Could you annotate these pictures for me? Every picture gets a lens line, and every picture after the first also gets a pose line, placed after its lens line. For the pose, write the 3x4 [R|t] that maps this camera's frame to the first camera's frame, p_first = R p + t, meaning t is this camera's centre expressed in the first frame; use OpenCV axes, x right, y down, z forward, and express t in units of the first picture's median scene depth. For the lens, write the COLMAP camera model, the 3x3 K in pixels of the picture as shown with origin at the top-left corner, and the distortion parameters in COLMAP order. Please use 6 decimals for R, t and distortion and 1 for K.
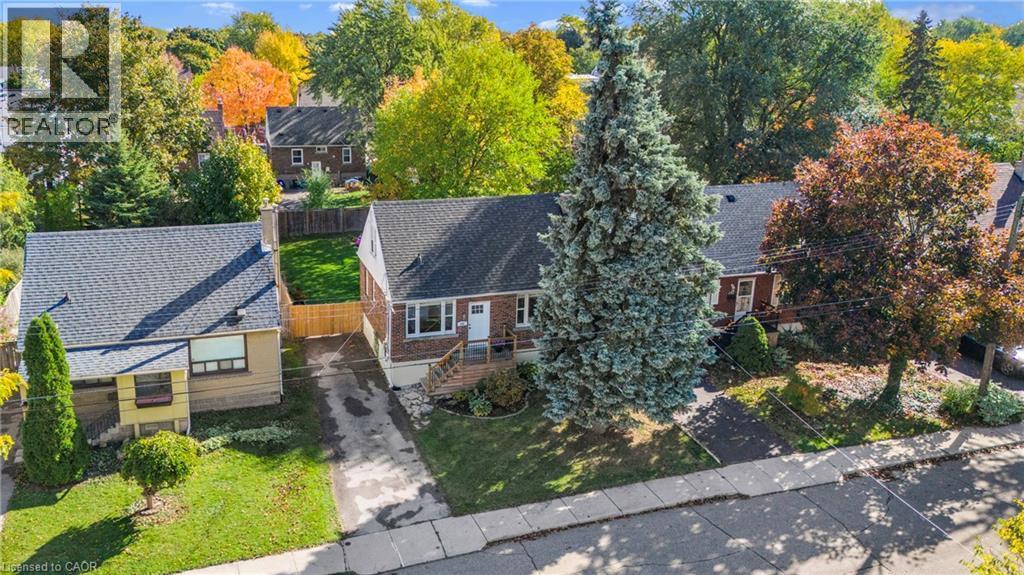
lens RADIAL K [[893.4, 0, 510.6], [0, 893.4, 284.0], [0, 0, 1]] dist [0.008946, -0.003708]
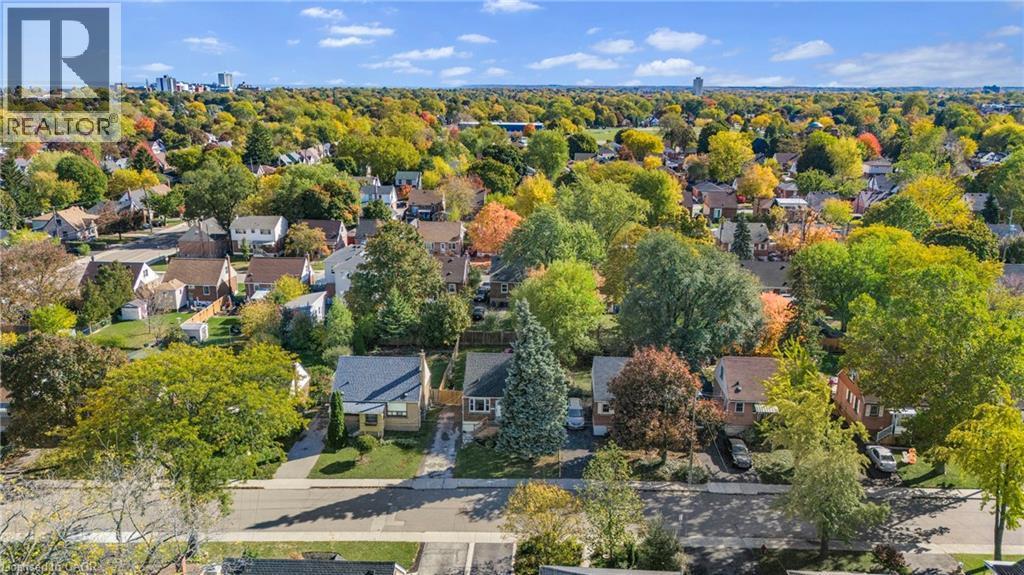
lens RADIAL K [[893.4, 0, 510.6], [0, 893.4, 288.8], [0, 0, 1]] dist [0.008946, -0.003708]
pose [[0.931669, 0.081702, -0.354003, 0.865504], [-0.097606, 0.994851, -0.027273, -0.229314], [0.349953, 0.059962, 0.934846, -1.332193]]
